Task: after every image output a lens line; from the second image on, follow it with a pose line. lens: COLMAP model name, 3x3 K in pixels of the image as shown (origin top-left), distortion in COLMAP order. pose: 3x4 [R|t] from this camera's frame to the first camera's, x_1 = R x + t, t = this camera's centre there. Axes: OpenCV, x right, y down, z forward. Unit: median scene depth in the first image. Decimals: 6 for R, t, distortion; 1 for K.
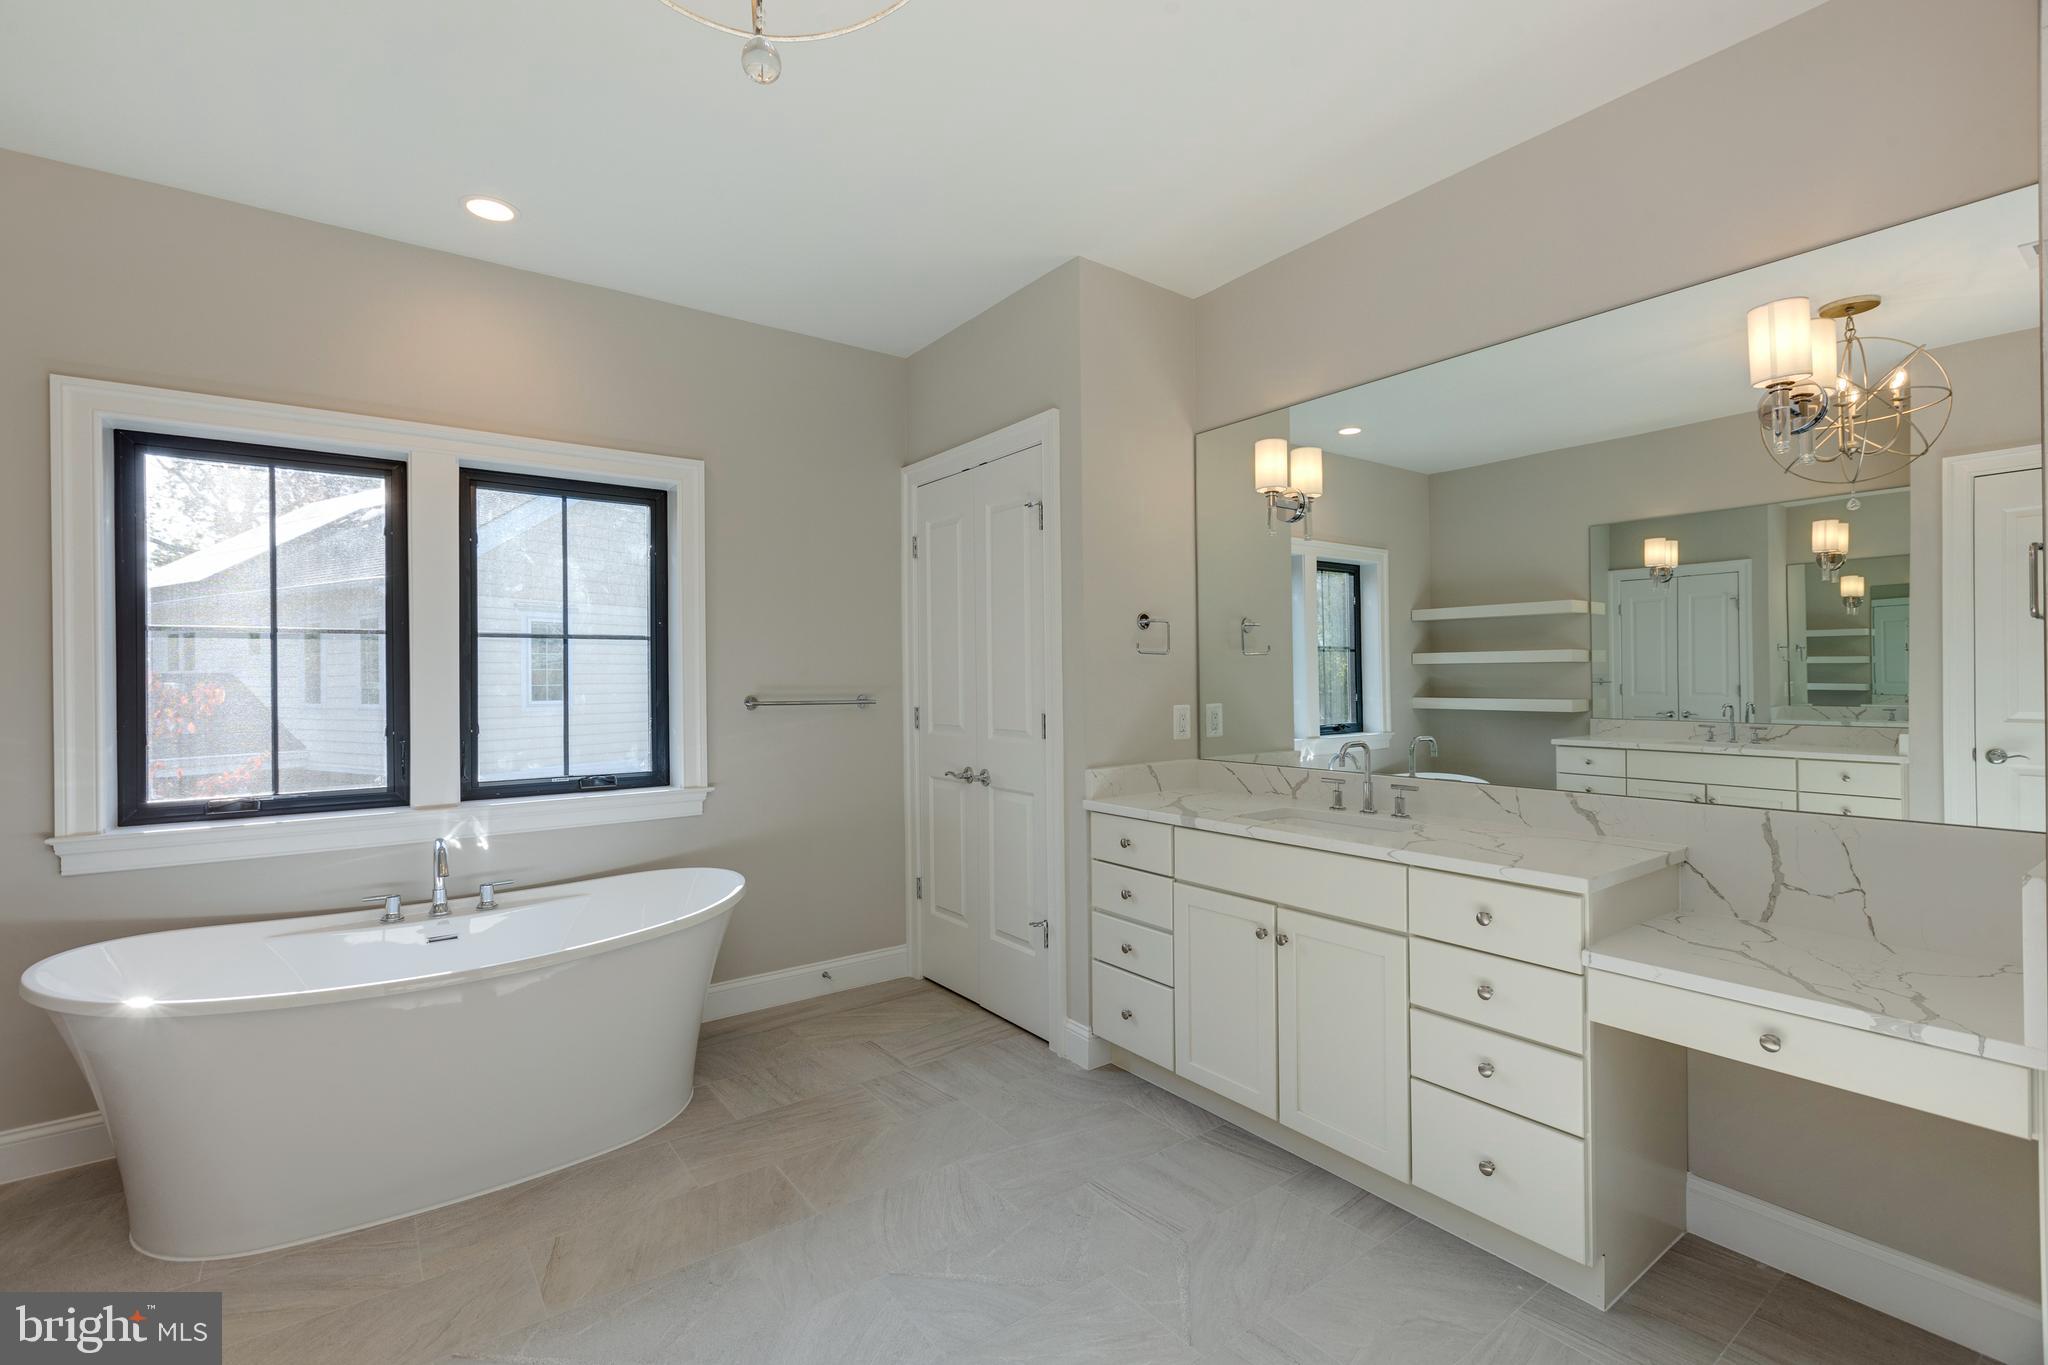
lens RADIAL K [[909.2, 0, 1026.5], [0, 909.2, 669.4], [0, 0, 1]] dist [0.001504, -0.000338]
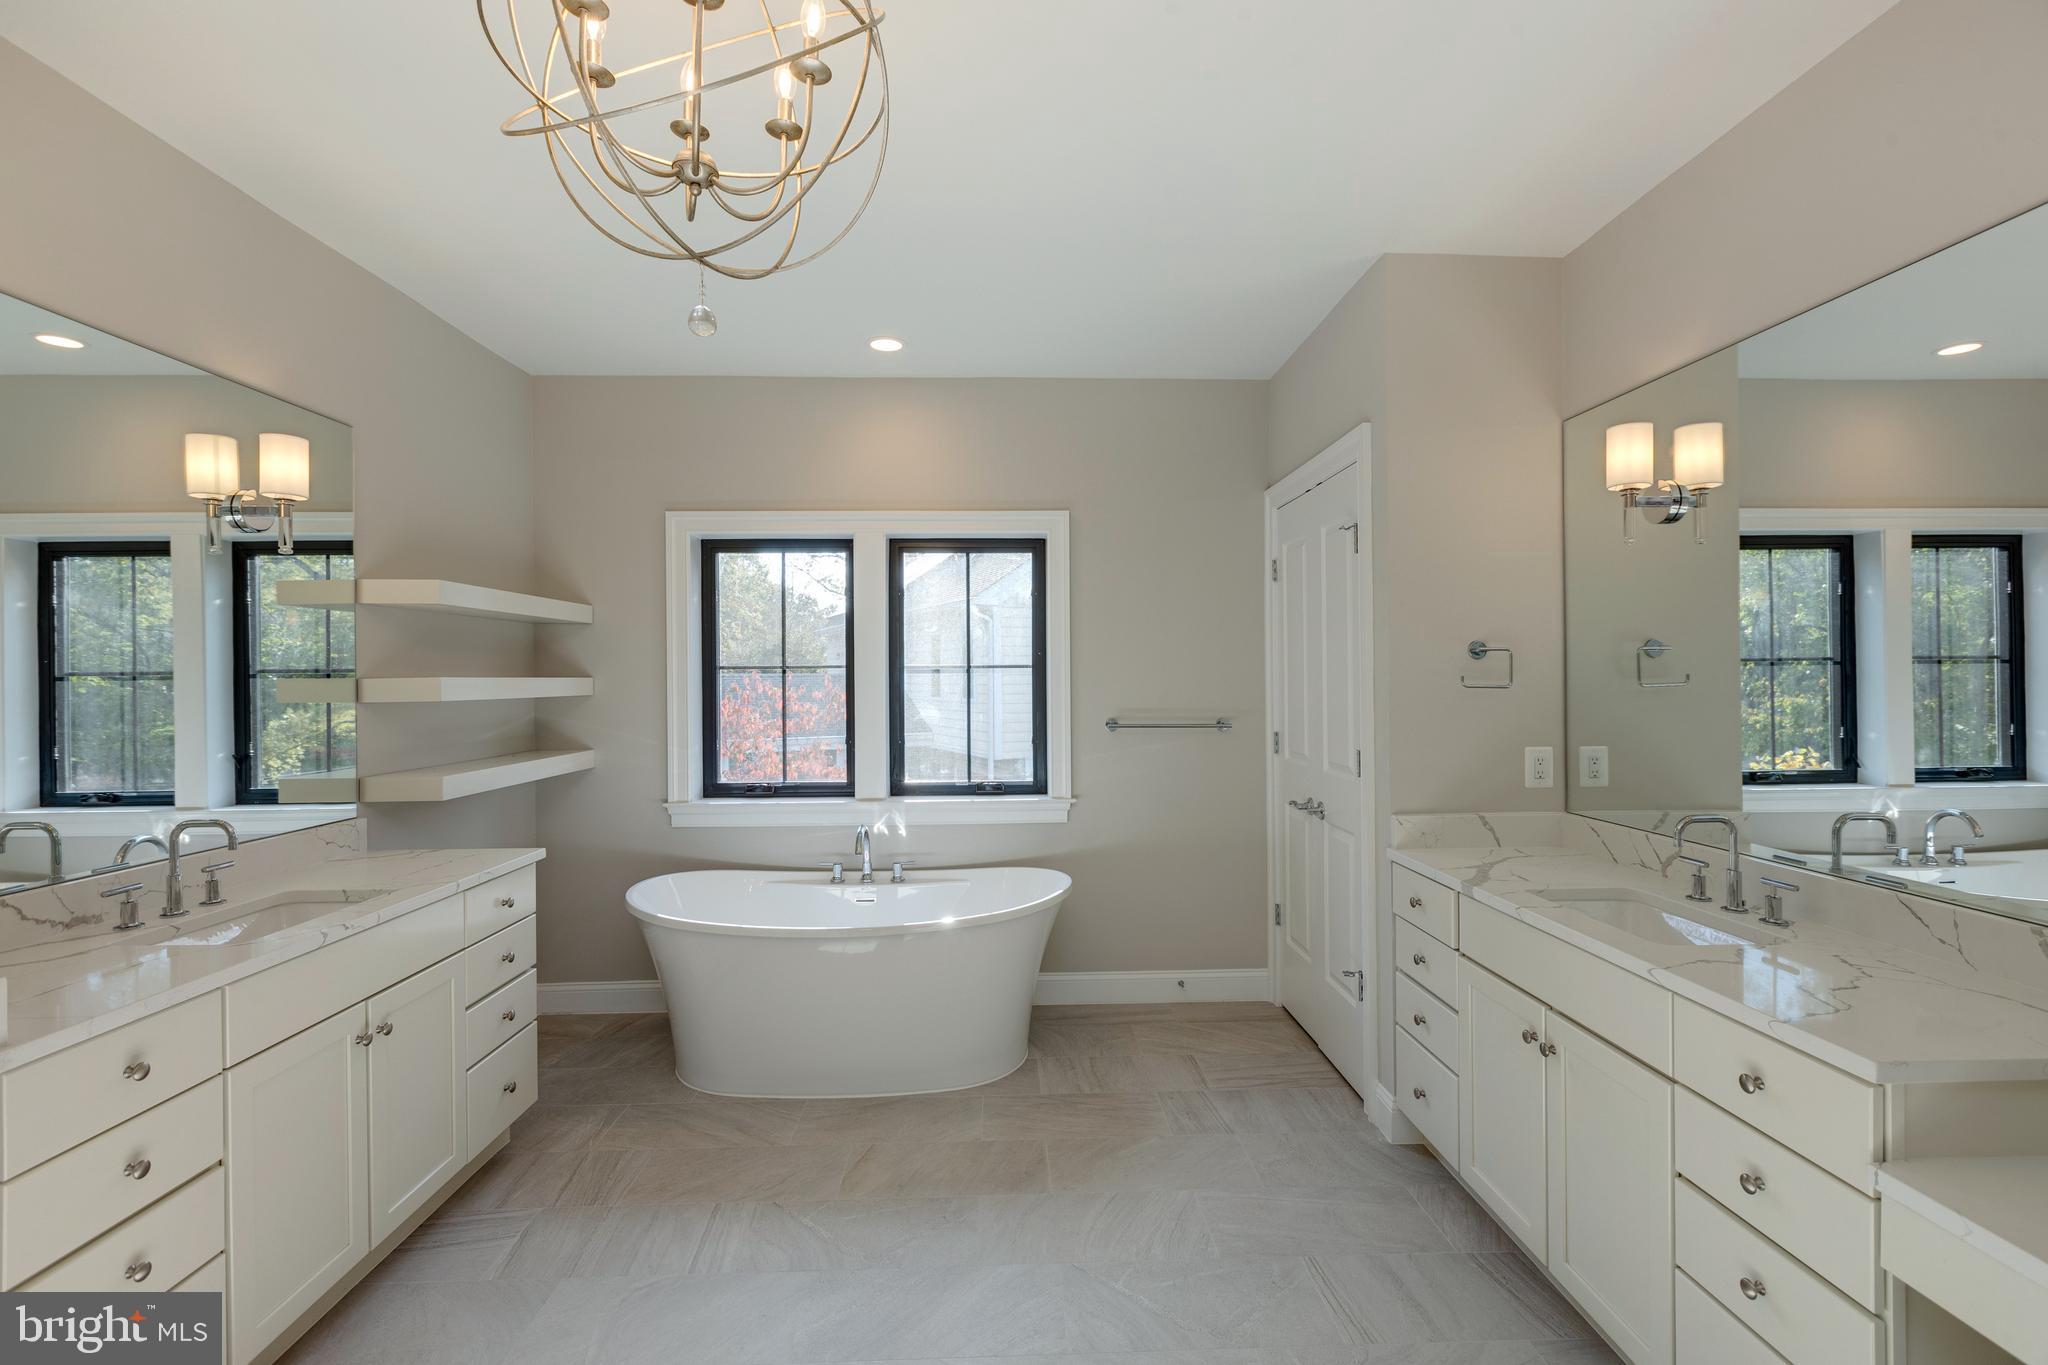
lens RADIAL K [[909.2, 0, 1030.2], [0, 909.2, 667.8], [0, 0, 1]] dist [0.001504, -0.000338]
pose [[0.822888, -0.001563, -0.568201, 0.289595], [0.005320, 0.999974, 0.004954, -0.045331], [0.568179, -0.007100, 0.822875, 0.042681]]
